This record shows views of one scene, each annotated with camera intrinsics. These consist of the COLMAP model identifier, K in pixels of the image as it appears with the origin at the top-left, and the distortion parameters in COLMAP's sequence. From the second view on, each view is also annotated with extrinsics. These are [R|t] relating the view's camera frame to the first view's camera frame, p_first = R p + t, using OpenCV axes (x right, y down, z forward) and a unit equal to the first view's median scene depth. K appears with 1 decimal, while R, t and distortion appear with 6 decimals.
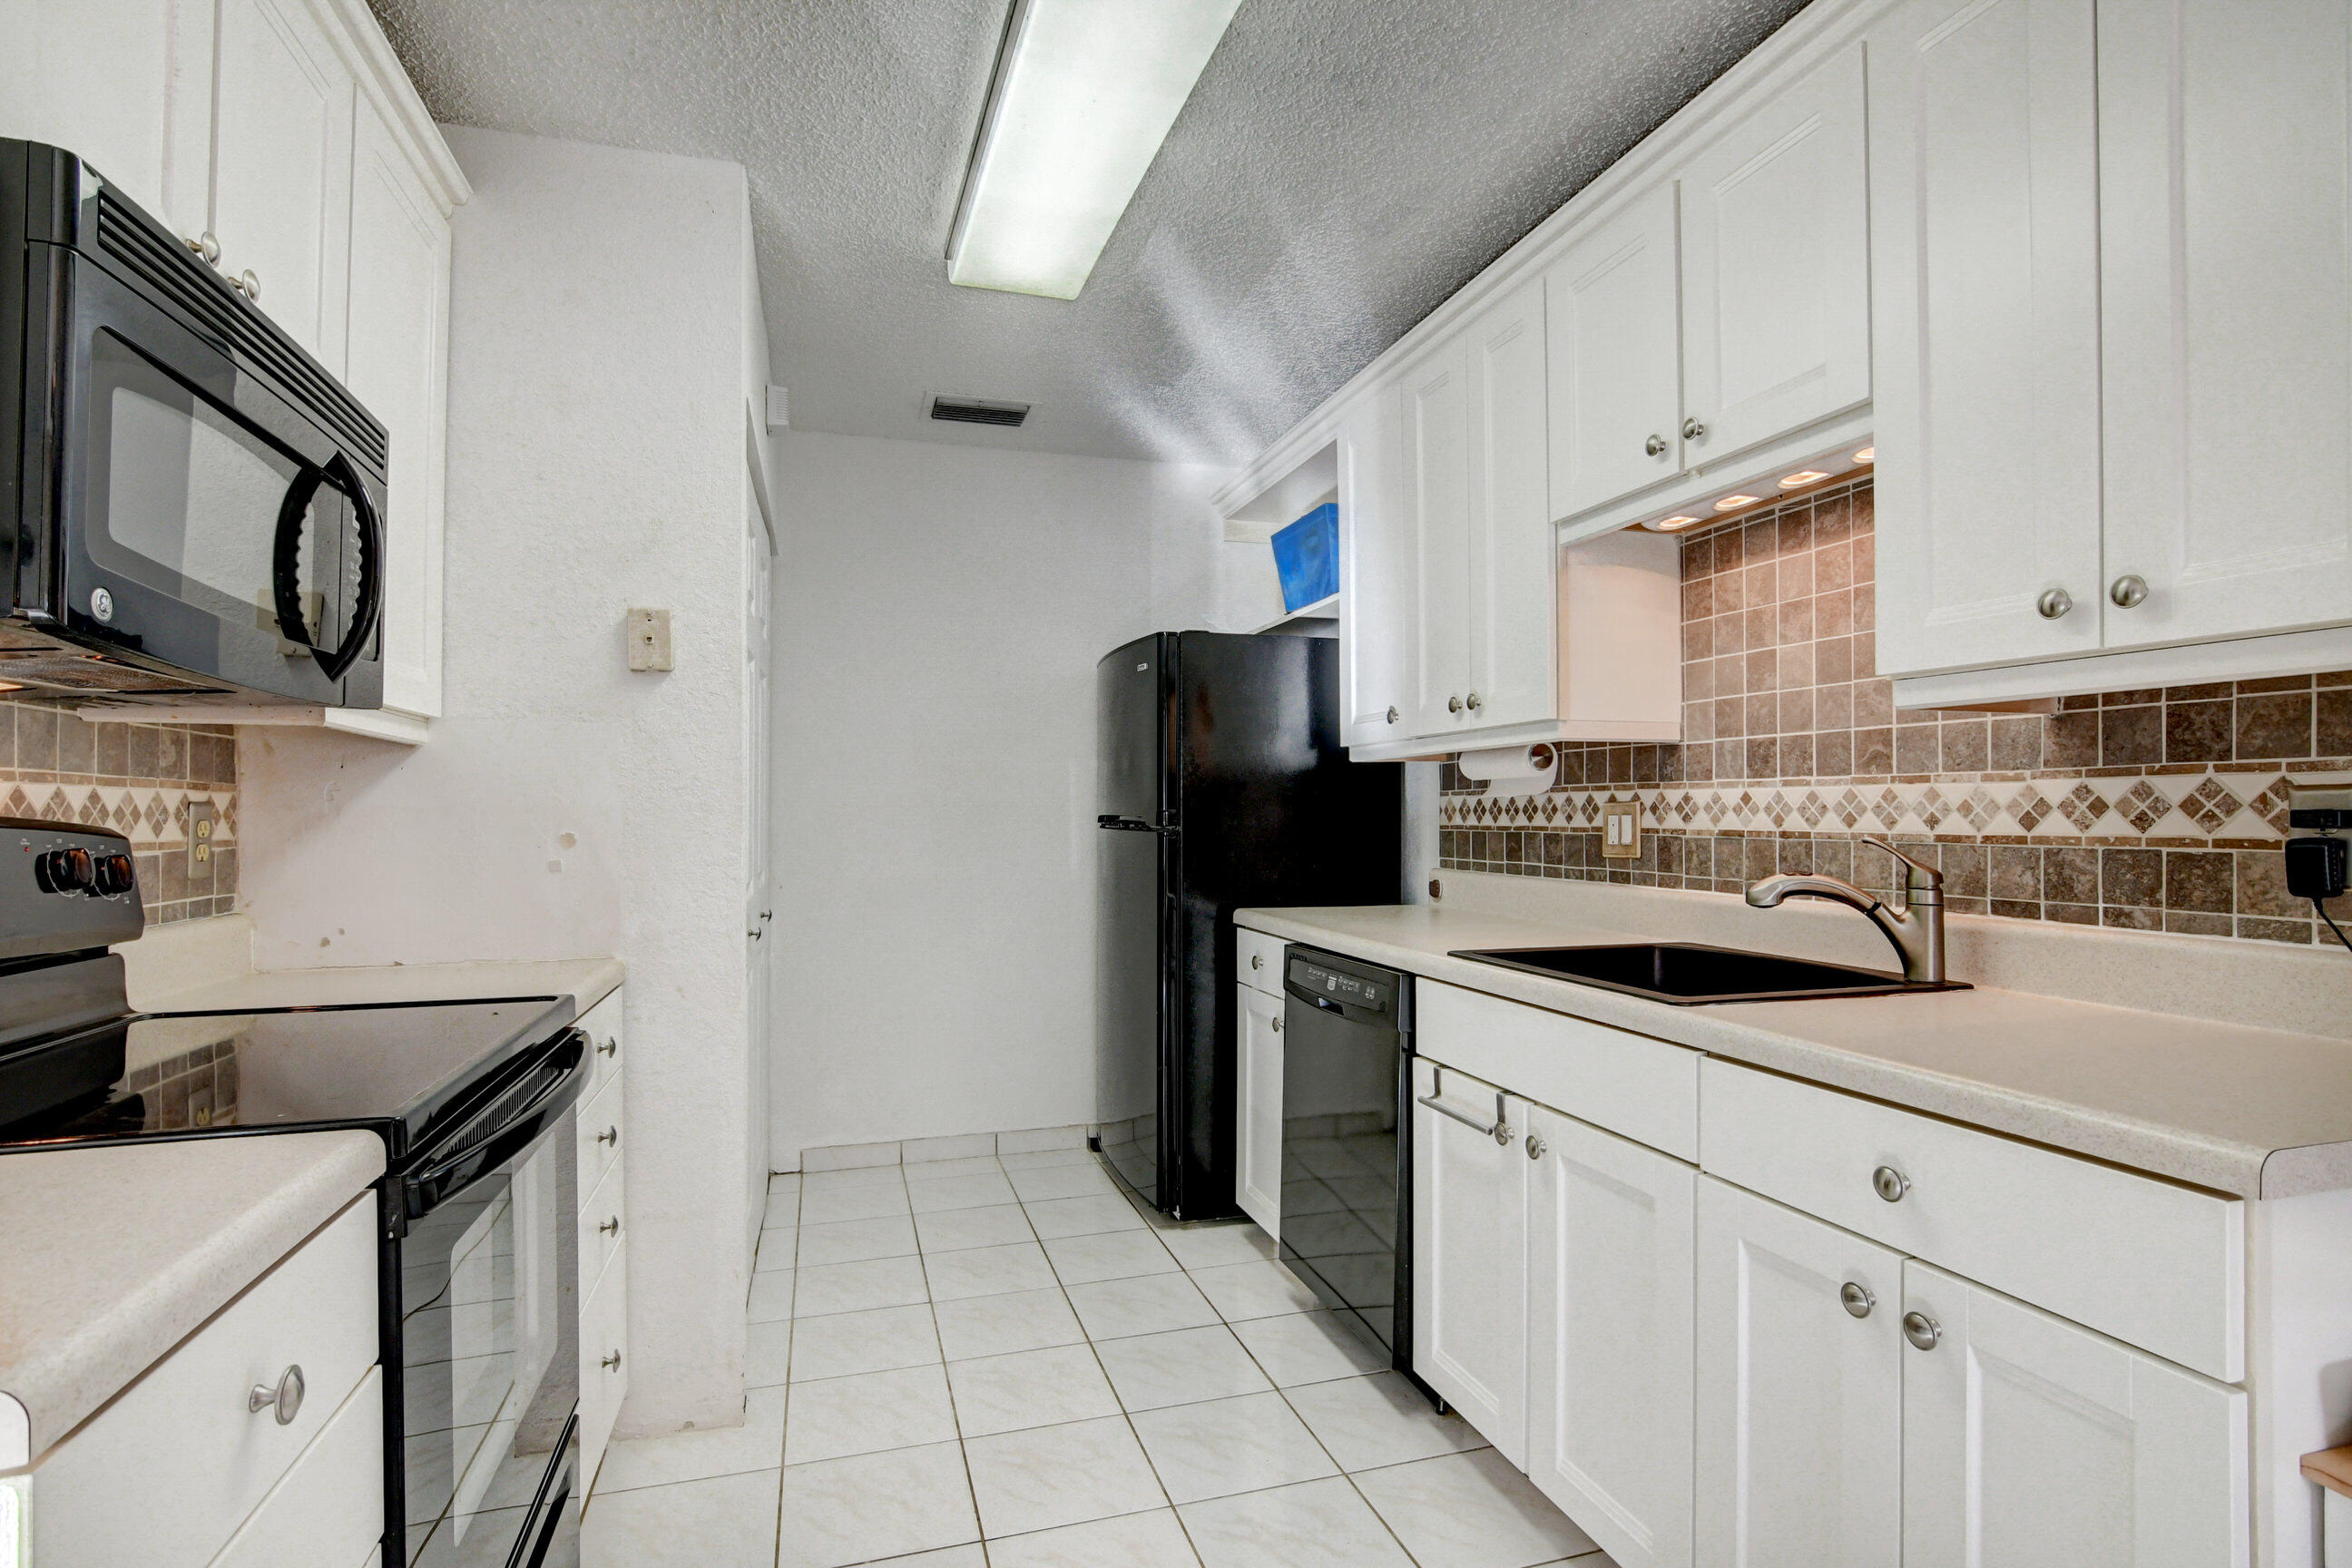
lens RADIAL K [[1152.5, 0, 1175.3], [0, 1152.5, 796.0], [0, 0, 1]] dist [-0.023453, 0.005835]
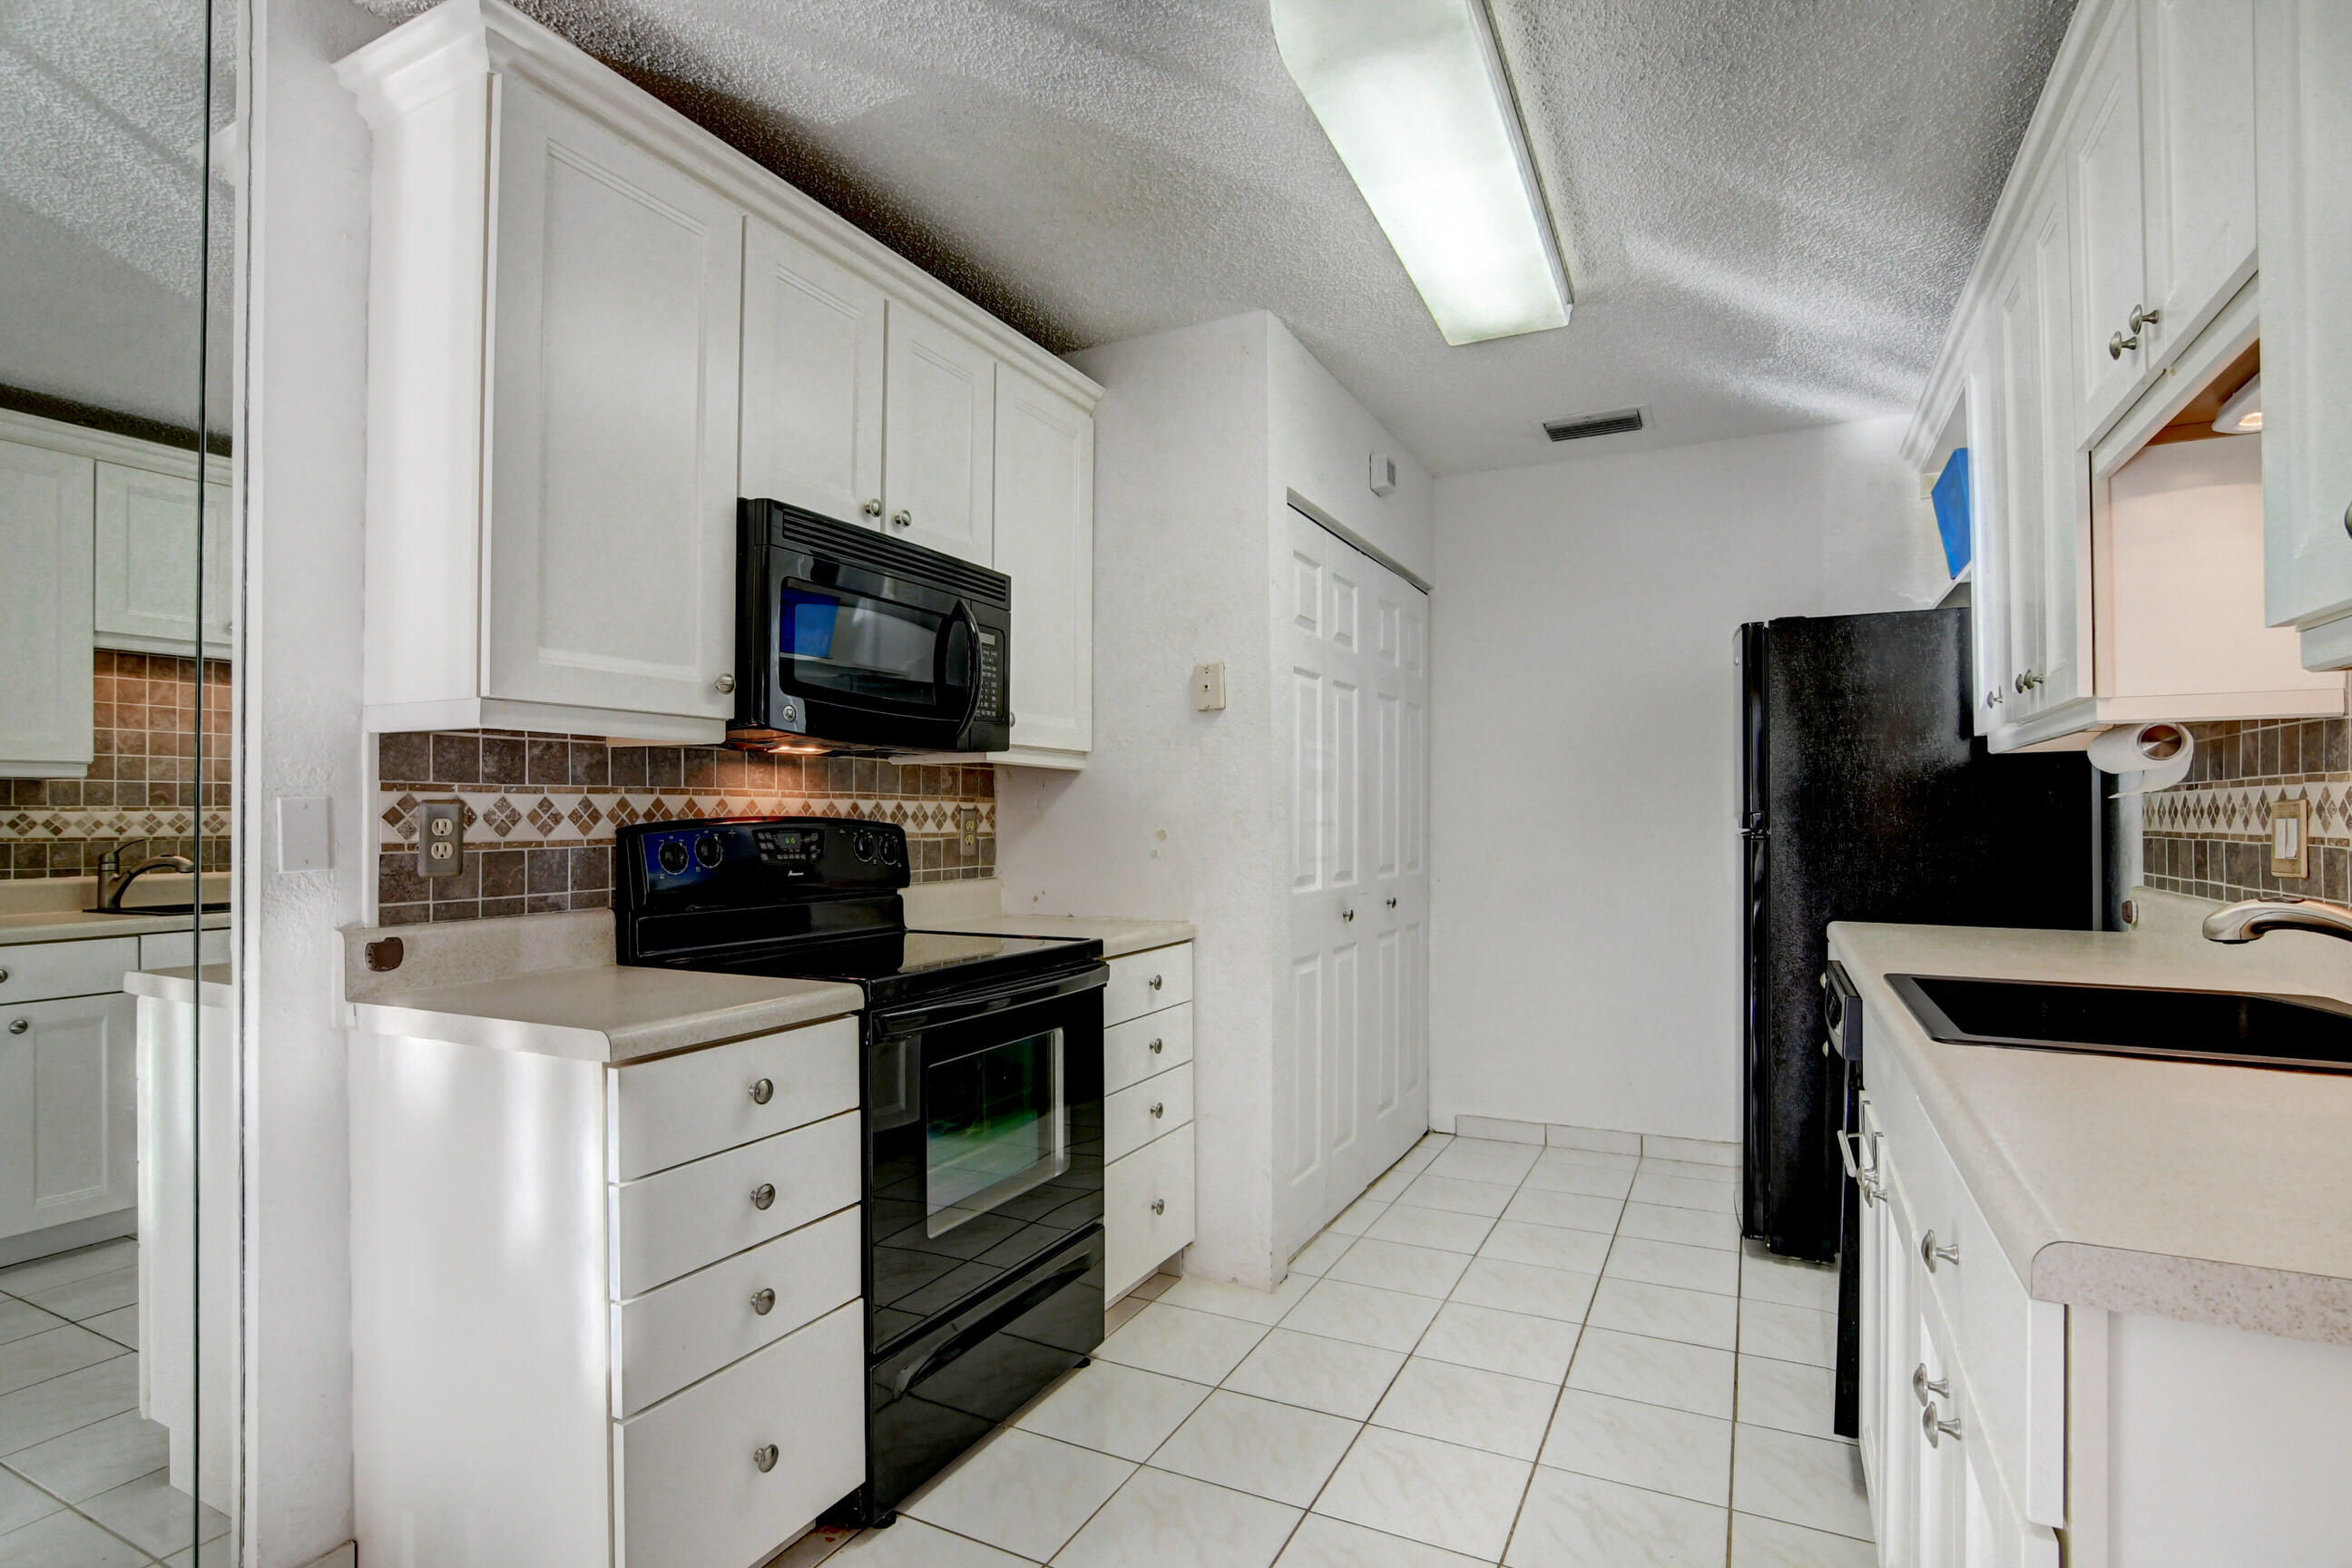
lens RADIAL K [[1152.5, 0, 1172.9], [0, 1152.5, 798.1], [0, 0, 1]] dist [-0.023453, 0.005835]
pose [[0.719633, -0.010398, -0.694277, 0.434941], [0.010525, 0.999936, -0.004066, -0.000714], [0.694275, -0.004381, 0.719697, -0.003517]]
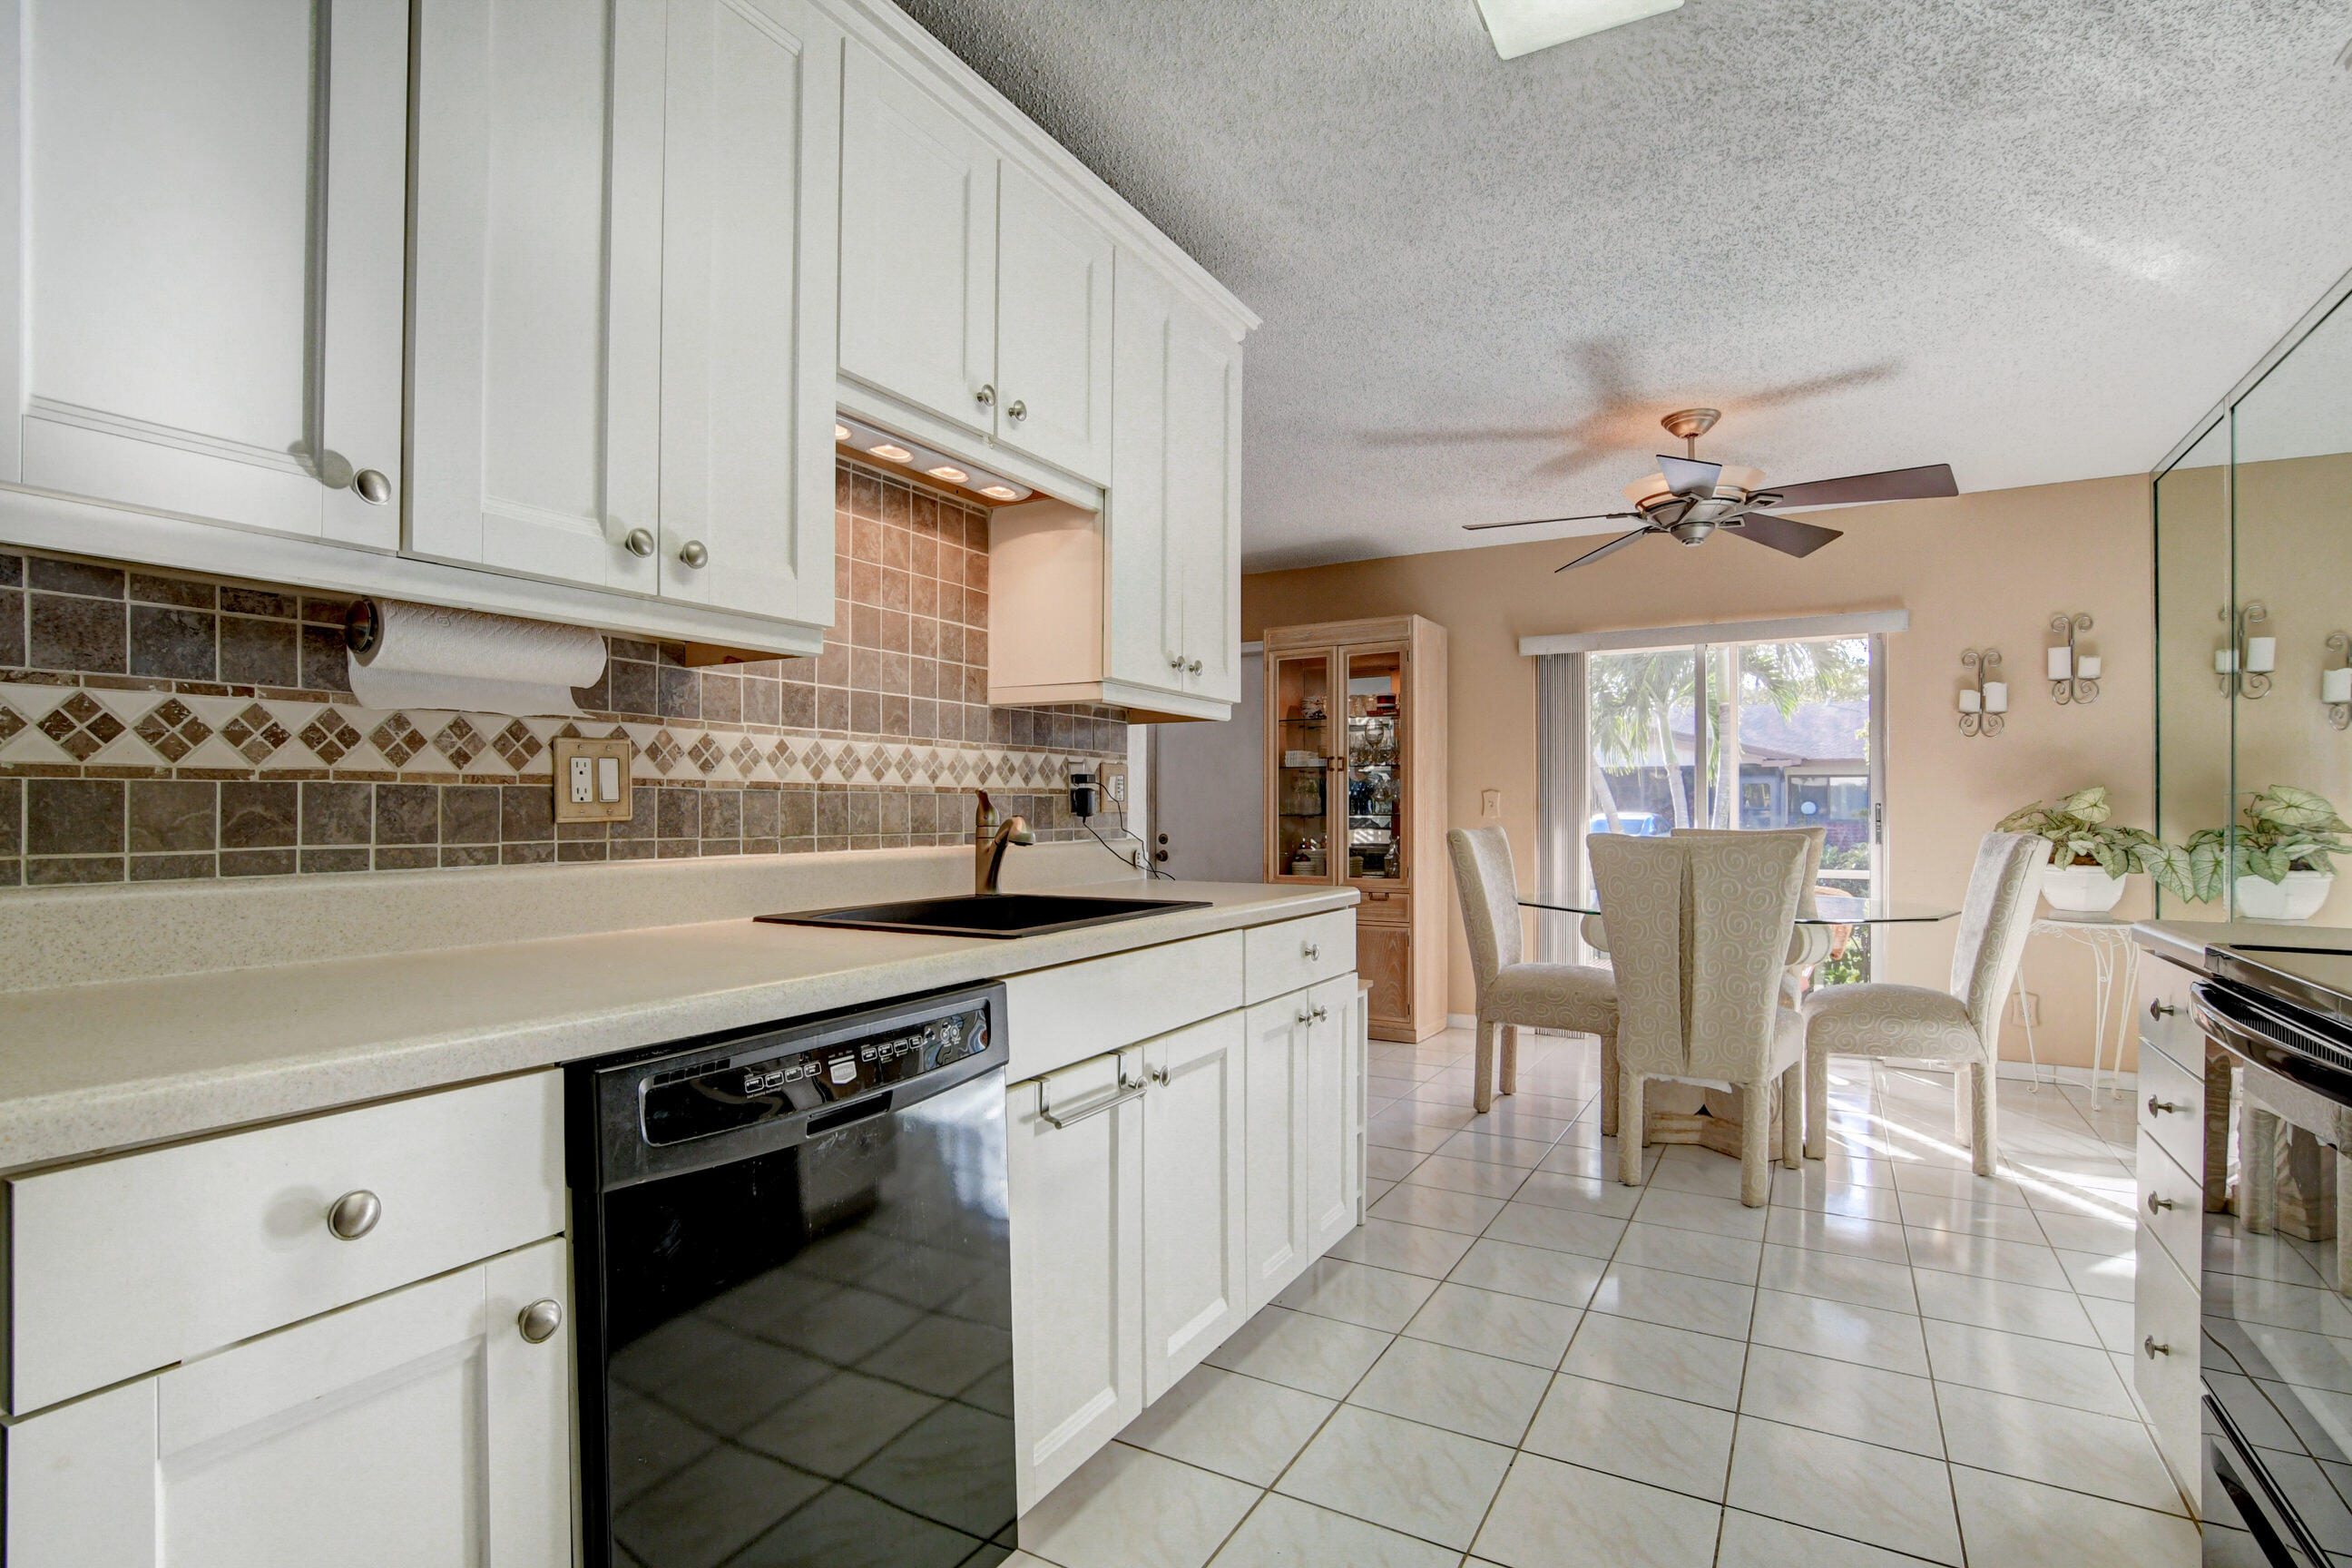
lens RADIAL K [[1152.5, 0, 1201.6], [0, 1152.5, 807.2], [0, 0, 1]] dist [-0.023453, 0.005835]
pose [[-0.693363, 0.000926, 0.720588, -0.389609], [-0.010448, 0.999881, -0.011338, 0.056454], [-0.720512, -0.015390, -0.693271, 1.390437]]
